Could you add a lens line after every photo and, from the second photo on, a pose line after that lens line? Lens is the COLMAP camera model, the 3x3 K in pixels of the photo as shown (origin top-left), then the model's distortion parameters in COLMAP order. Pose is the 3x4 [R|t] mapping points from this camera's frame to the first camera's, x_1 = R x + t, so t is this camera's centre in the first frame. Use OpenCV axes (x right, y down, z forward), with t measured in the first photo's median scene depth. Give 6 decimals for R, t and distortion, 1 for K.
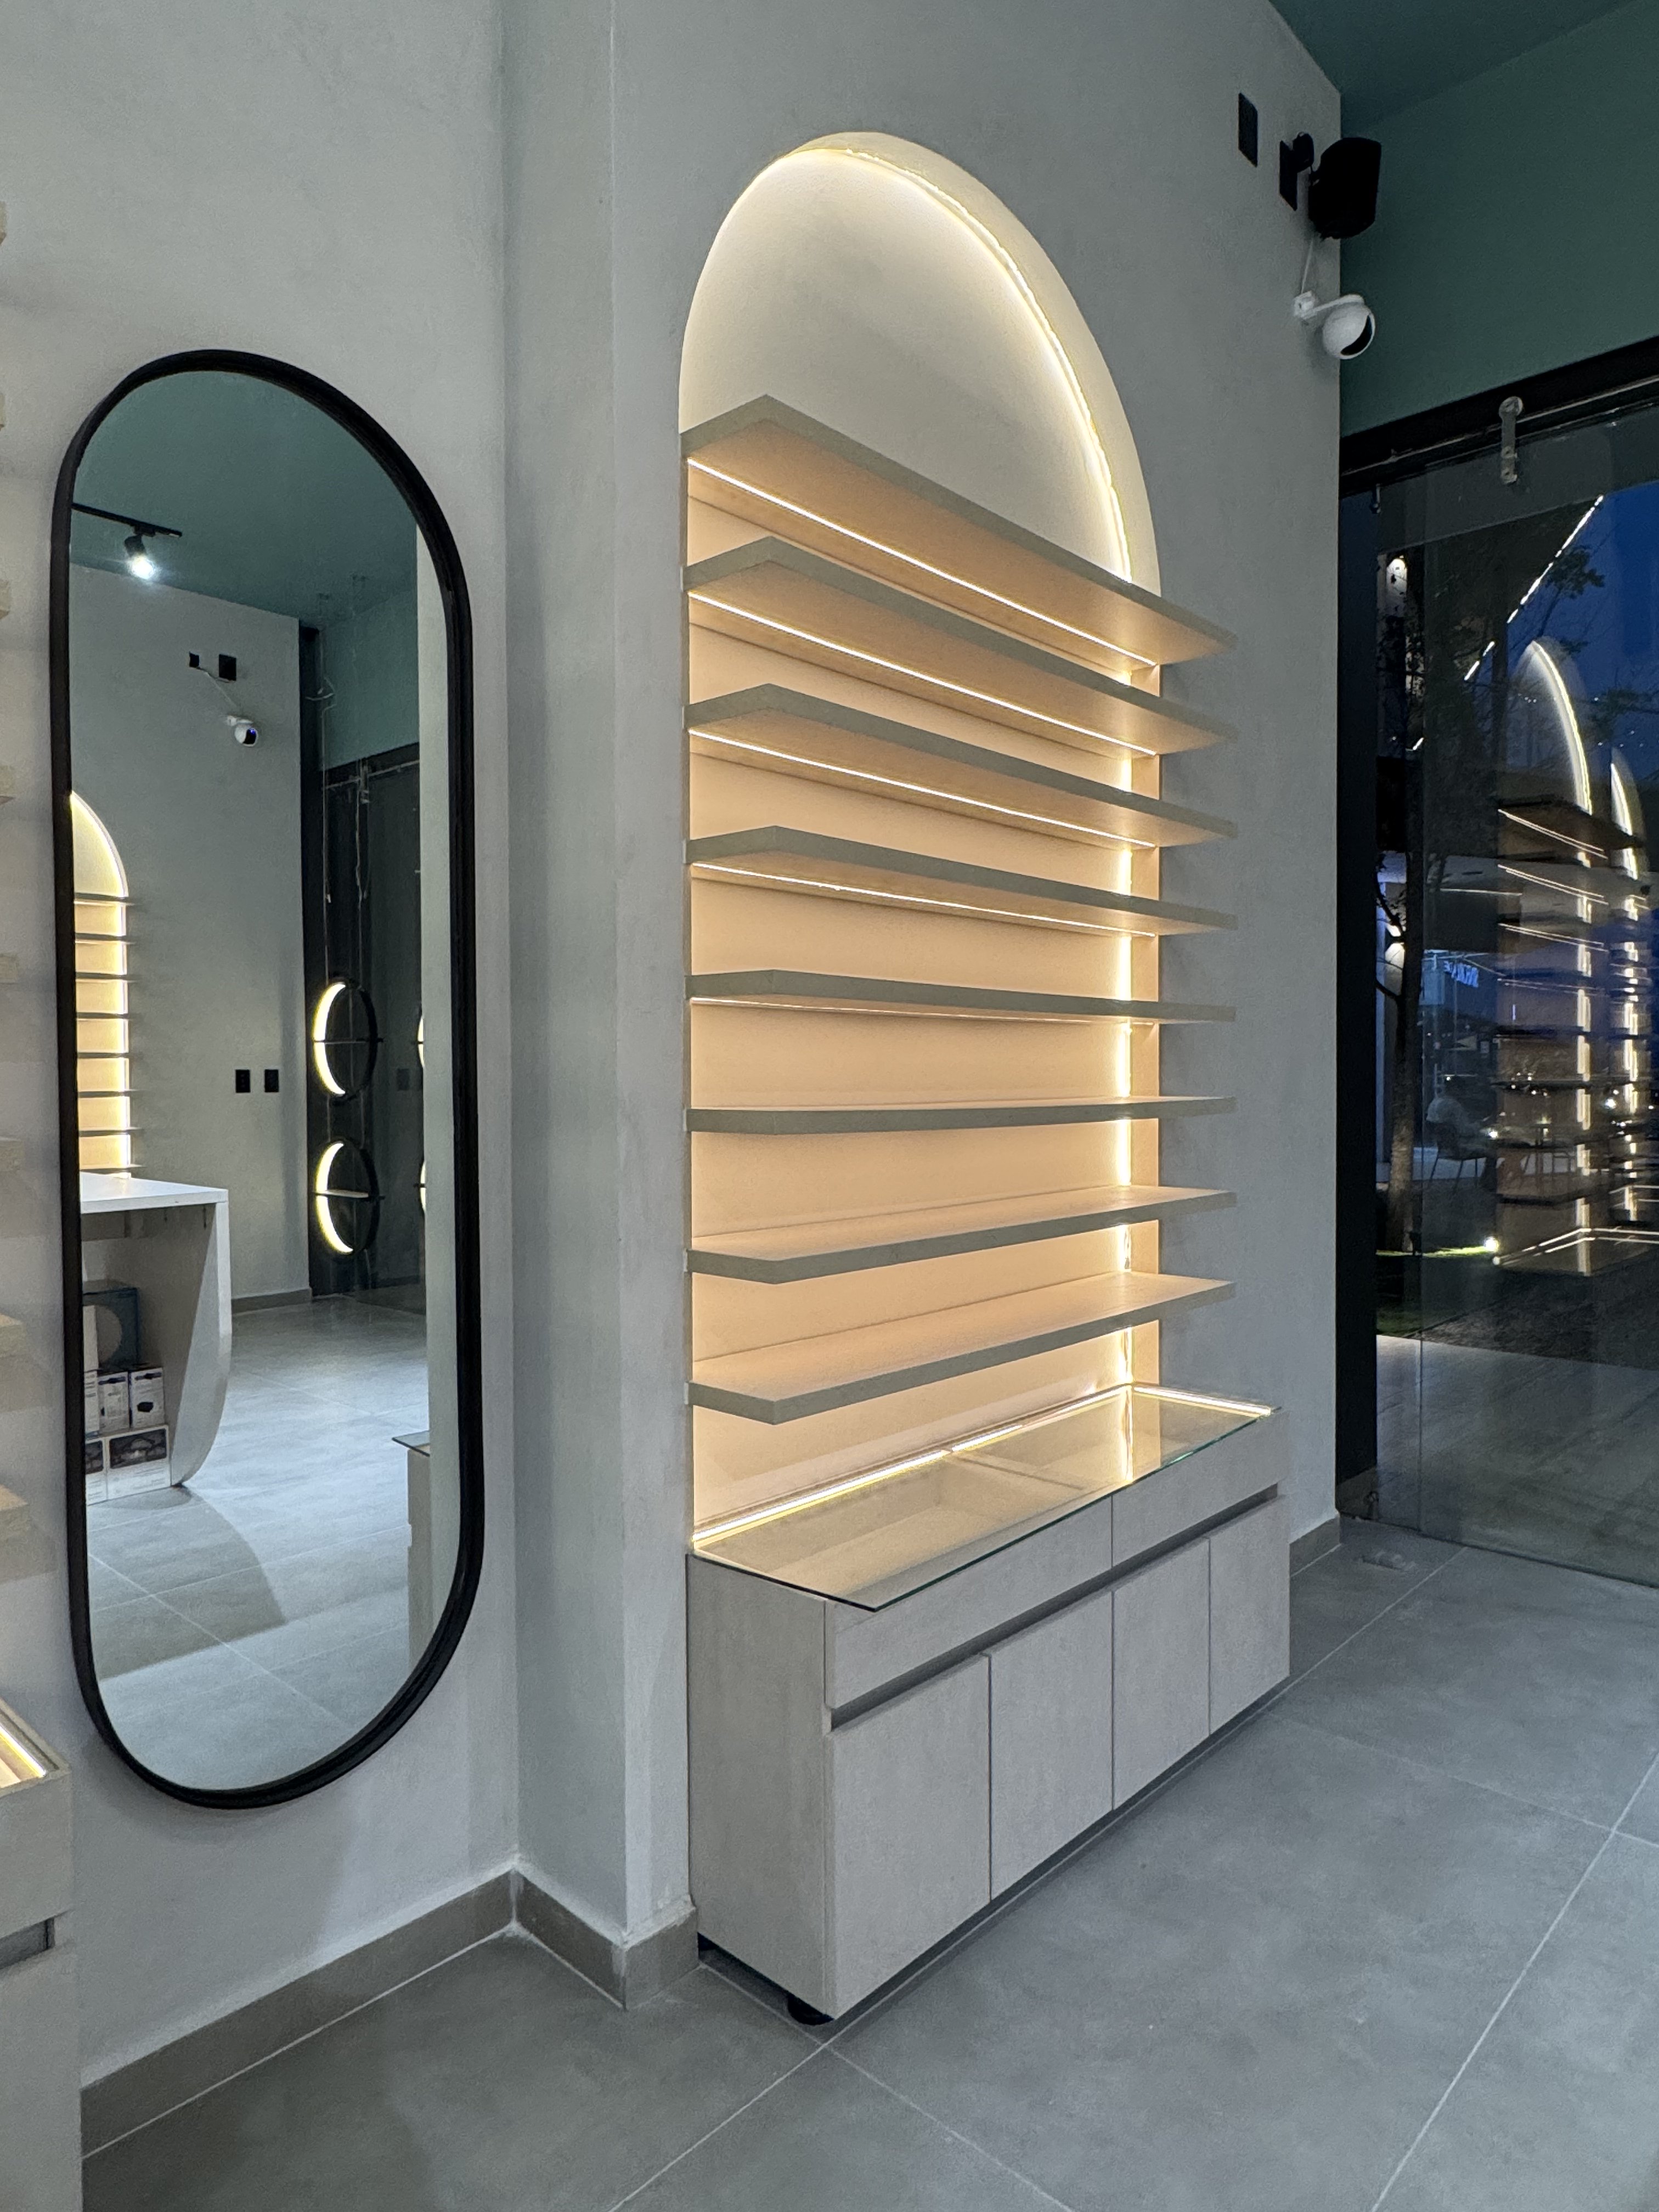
lens RADIAL K [[1359.4, 0, 821.4], [0, 1359.4, 1095.2], [0, 0, 1]] dist [-0.018983, -0.003015]
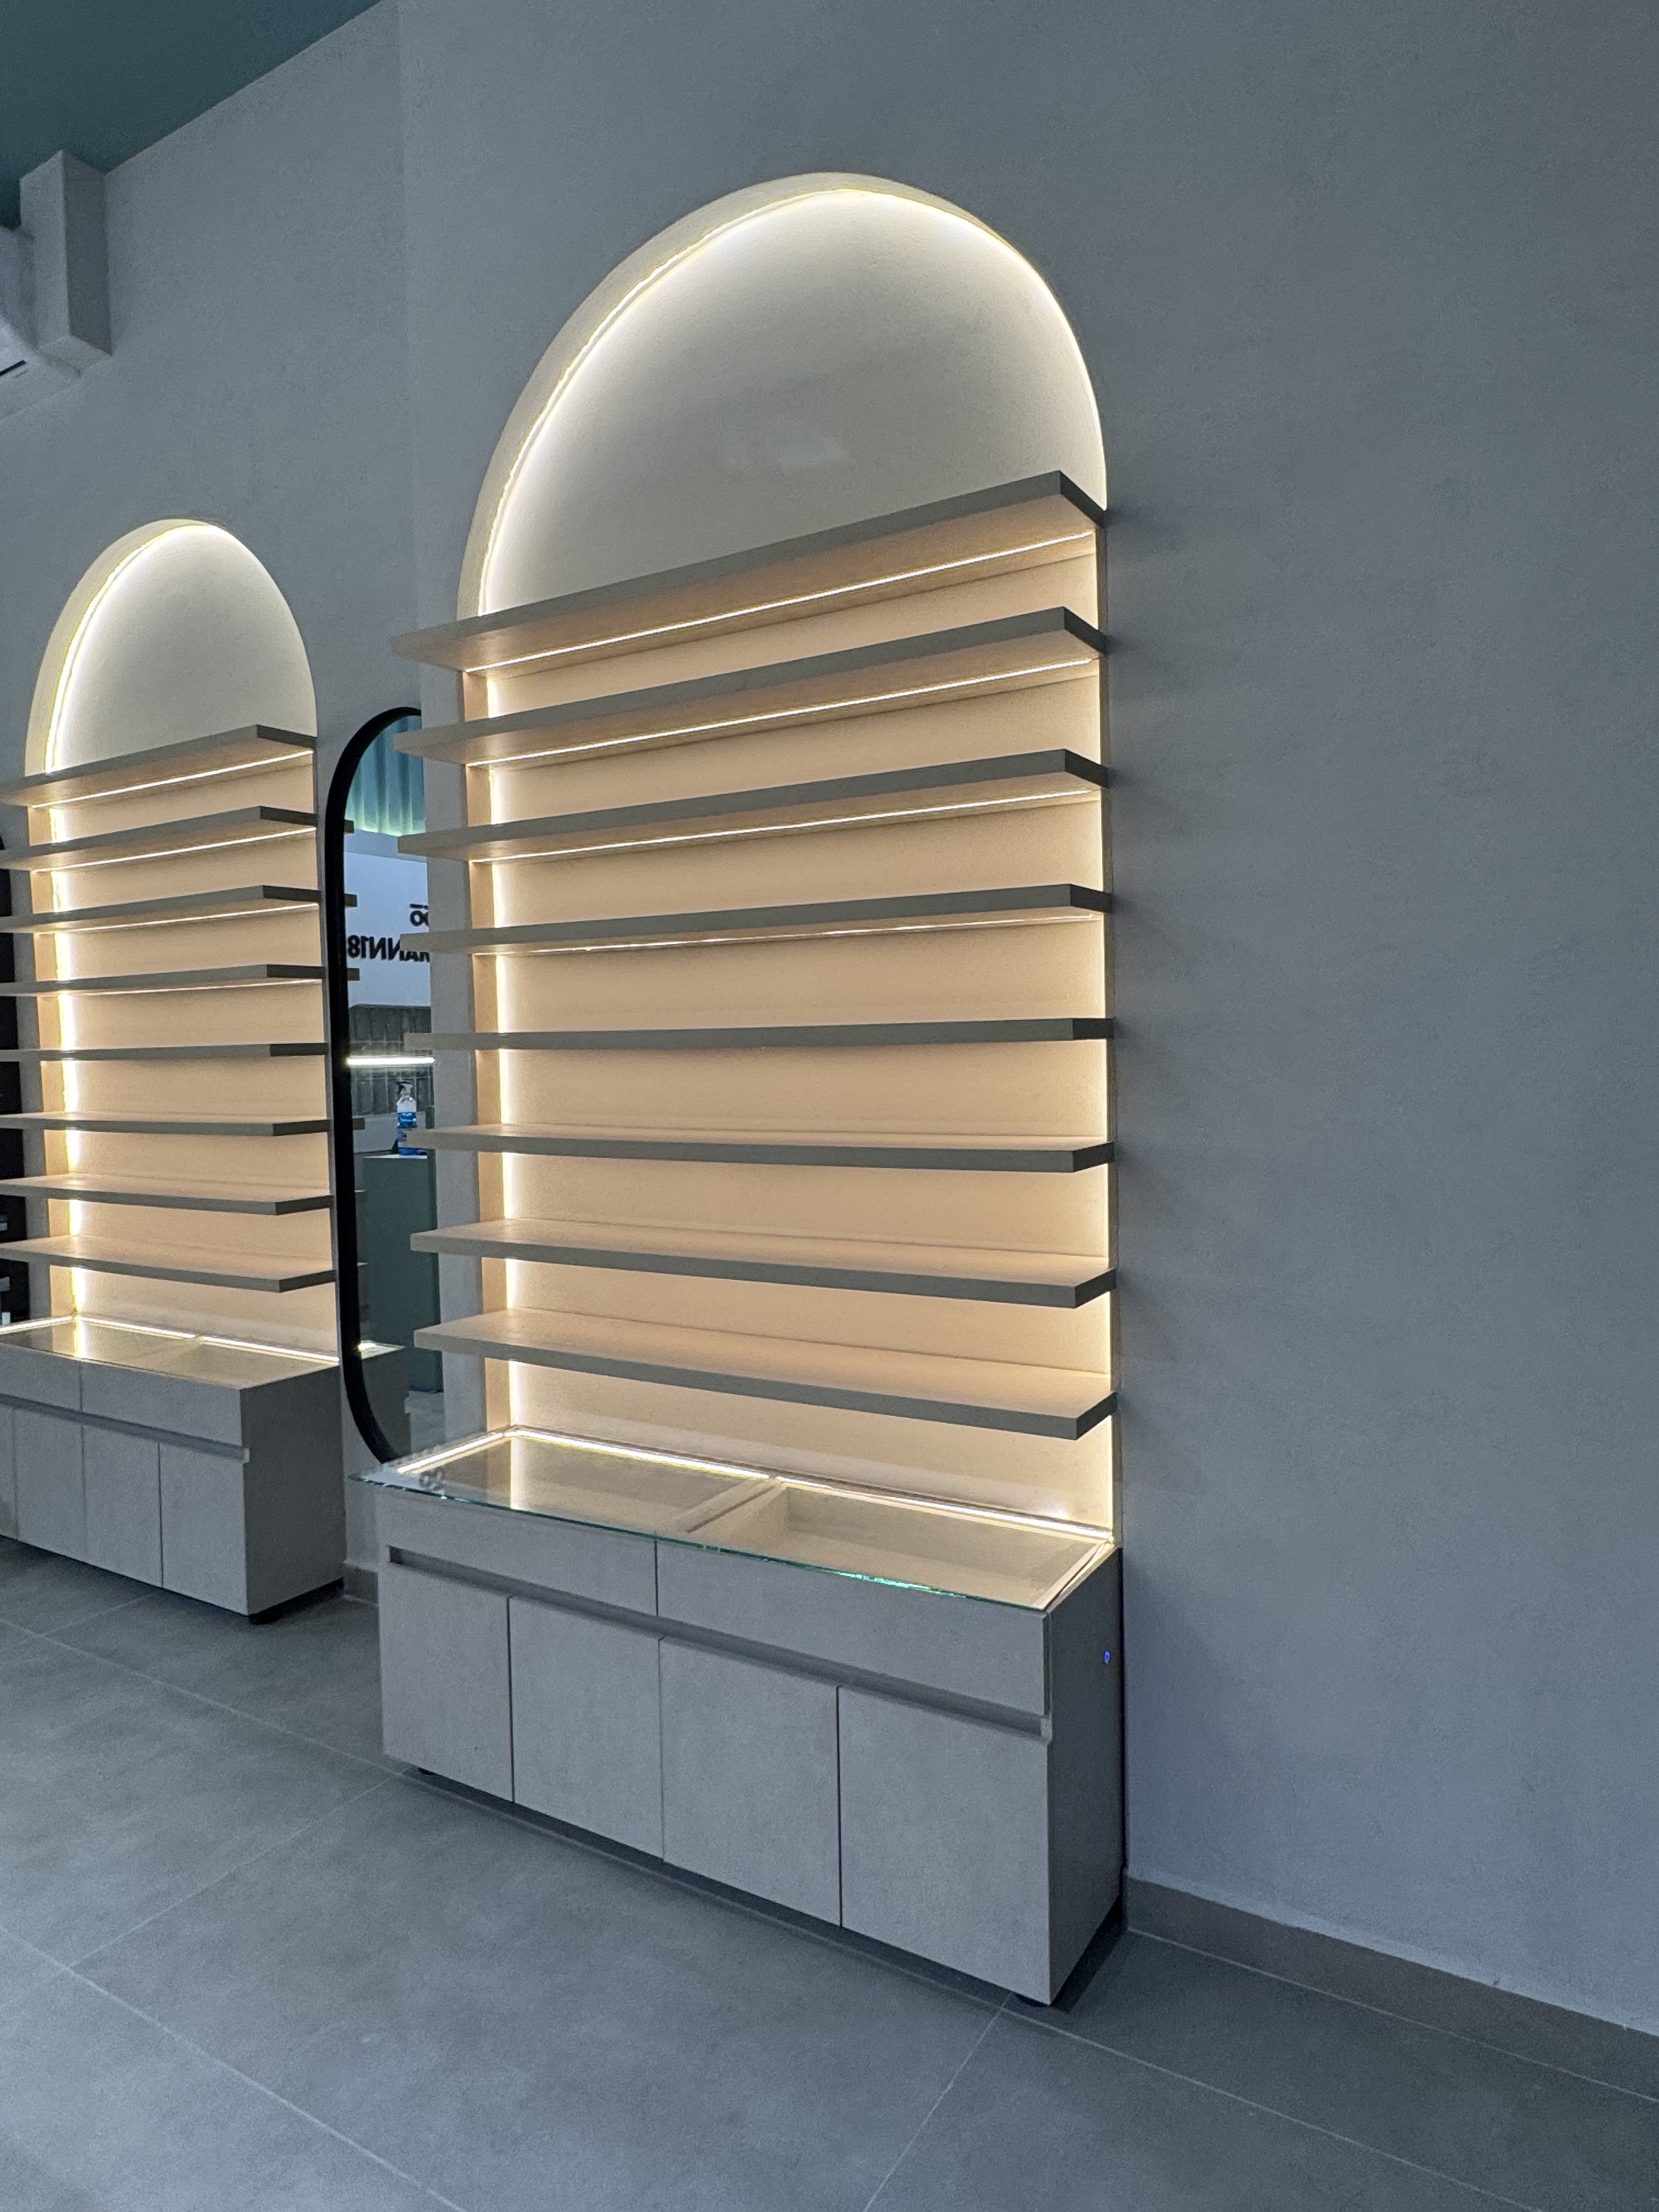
lens RADIAL K [[1359.4, 0, 830.8], [0, 1359.4, 1102.3], [0, 0, 1]] dist [-0.018983, -0.003015]
pose [[0.190543, 0.029291, -0.981242, 1.243587], [0.002699, 0.999535, 0.030361, -0.053528], [0.981675, -0.008433, 0.190375, 0.985093]]
